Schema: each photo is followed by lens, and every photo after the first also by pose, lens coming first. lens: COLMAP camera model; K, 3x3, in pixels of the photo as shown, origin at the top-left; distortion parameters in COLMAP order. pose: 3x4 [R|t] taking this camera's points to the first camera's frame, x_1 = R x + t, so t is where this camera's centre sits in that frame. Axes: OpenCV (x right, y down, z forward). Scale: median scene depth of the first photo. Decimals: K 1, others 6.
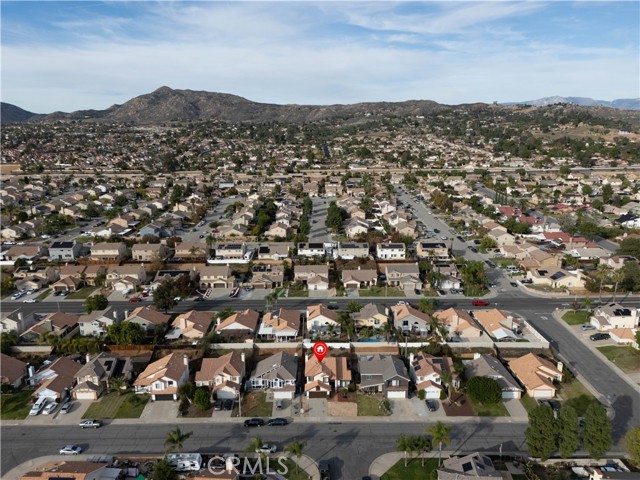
lens RADIAL K [[472.0, 0, 320.0], [0, 472.0, 240.0], [0, 0, 1]] dist [0.074366, -0.067307]
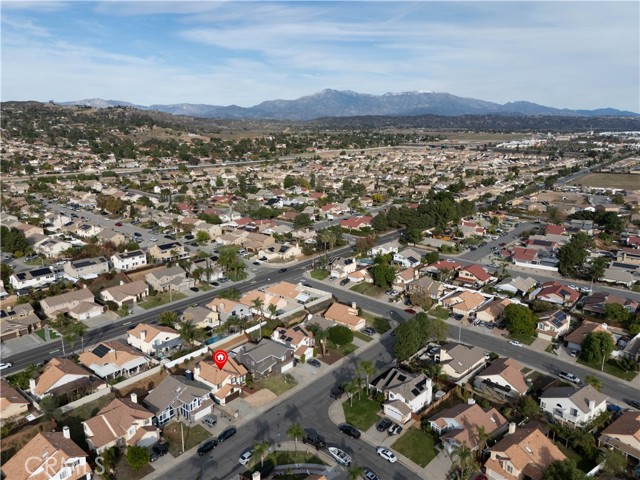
lens RADIAL K [[472.0, 0, 320.0], [0, 472.0, 240.0], [0, 0, 1]] dist [0.074366, -0.067307]
pose [[0.648059, -0.172007, 0.741912, -0.345423], [0.174835, 0.981745, 0.074892, -0.023688], [-0.741251, 0.081178, 0.666302, 0.105938]]
